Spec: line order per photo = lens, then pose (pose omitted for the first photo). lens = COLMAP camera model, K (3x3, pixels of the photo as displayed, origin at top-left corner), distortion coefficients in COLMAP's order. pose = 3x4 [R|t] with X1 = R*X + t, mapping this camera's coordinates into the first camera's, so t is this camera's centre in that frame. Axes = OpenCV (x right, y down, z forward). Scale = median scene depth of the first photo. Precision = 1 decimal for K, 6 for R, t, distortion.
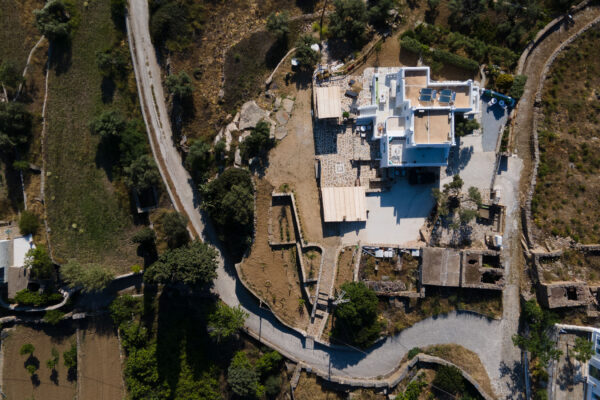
lens RADIAL K [[526.0, 0, 300.1], [0, 526.0, 205.2], [0, 0, 1]] dist [0.031988, 0.040239]
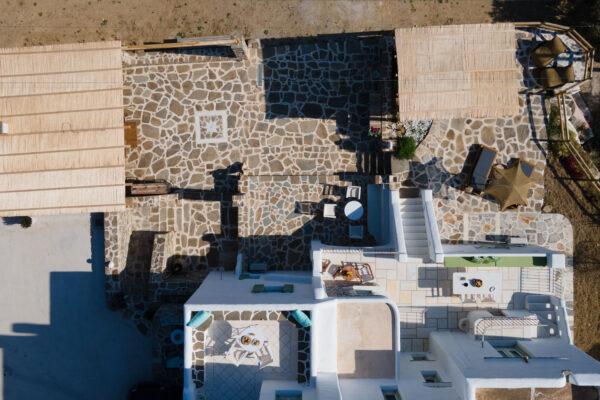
lens RADIAL K [[526.0, 0, 304.5], [0, 526.0, 201.0], [0, 0, 1]] dist [0.031988, 0.040239]
pose [[-0.010905, 0.999417, 0.032364, 0.106589], [-0.999852, -0.010468, -0.013641, -0.116837], [-0.013294, -0.032508, 0.999383, 0.729200]]
